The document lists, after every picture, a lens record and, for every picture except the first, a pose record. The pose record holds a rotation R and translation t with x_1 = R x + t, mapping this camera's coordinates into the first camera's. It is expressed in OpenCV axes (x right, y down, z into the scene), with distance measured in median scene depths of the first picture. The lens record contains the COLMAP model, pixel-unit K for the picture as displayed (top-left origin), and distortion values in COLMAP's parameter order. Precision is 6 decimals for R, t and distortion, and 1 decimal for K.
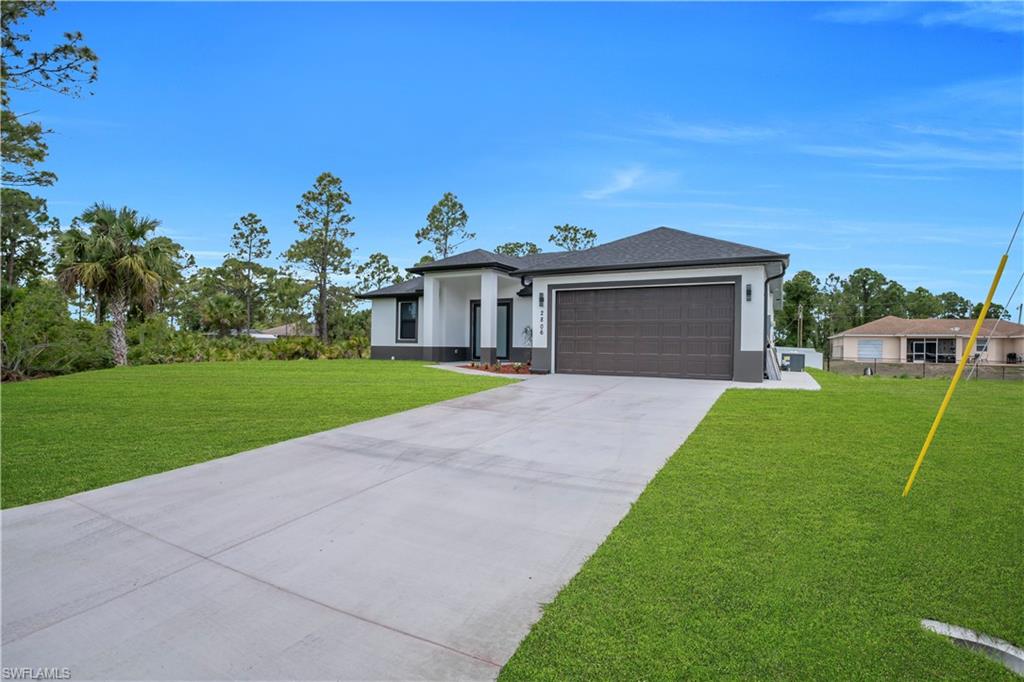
lens RADIAL K [[498.7, 0, 513.9], [0, 498.7, 343.8], [0, 0, 1]] dist [-0.060837, 0.023034]
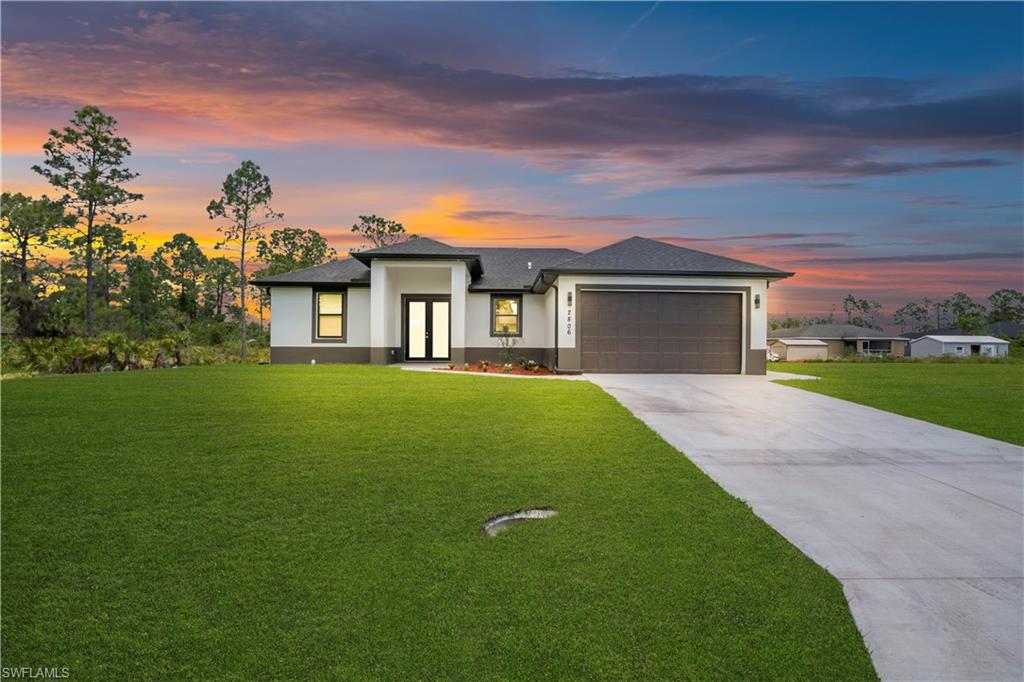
lens RADIAL K [[498.7, 0, 513.9], [0, 498.7, 343.8], [0, 0, 1]] dist [-0.060837, 0.023034]
pose [[0.862880, -0.004911, 0.505386, -0.376106], [0.002245, 0.999980, 0.005883, -0.004386], [-0.505404, -0.003942, 0.862874, 0.147295]]
